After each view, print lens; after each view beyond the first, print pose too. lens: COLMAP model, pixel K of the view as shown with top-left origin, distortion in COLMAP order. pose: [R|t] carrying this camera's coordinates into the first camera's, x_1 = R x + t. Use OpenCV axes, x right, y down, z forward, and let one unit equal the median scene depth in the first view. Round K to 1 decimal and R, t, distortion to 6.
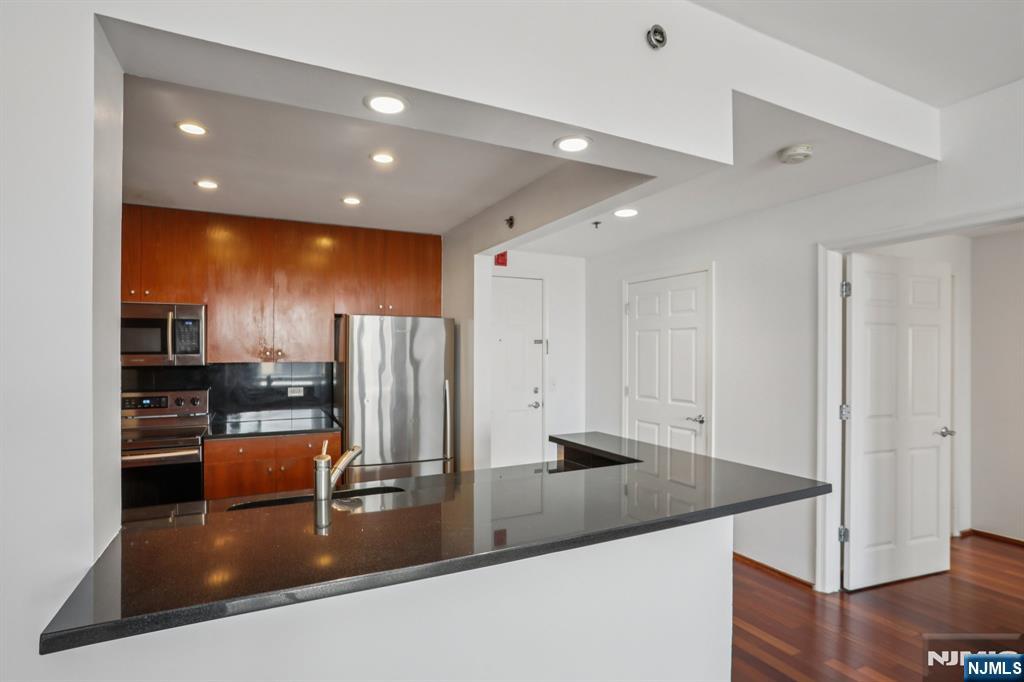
lens RADIAL K [[518.9, 0, 511.8], [0, 518.9, 347.9], [0, 0, 1]] dist [-0.021294, 0.001536]
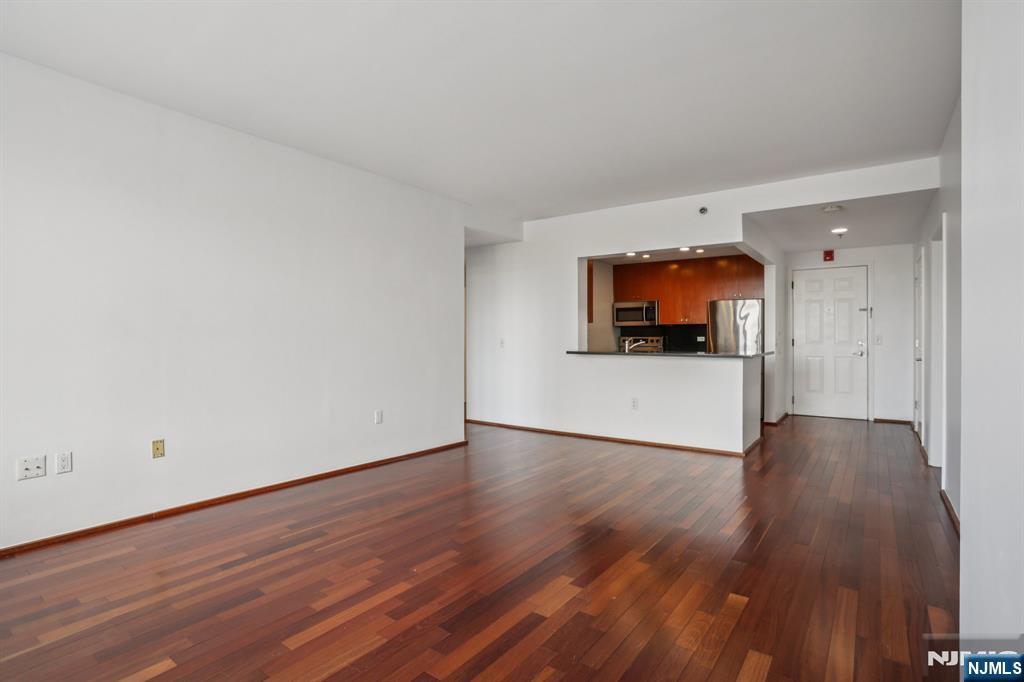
lens RADIAL K [[518.9, 0, 511.6], [0, 518.9, 337.5], [0, 0, 1]] dist [-0.021294, 0.001536]
pose [[0.476539, 0.003743, -0.879145, 0.860783], [0.012015, 0.999870, 0.010770, 0.039458], [0.879071, -0.015696, 0.476432, -0.540487]]
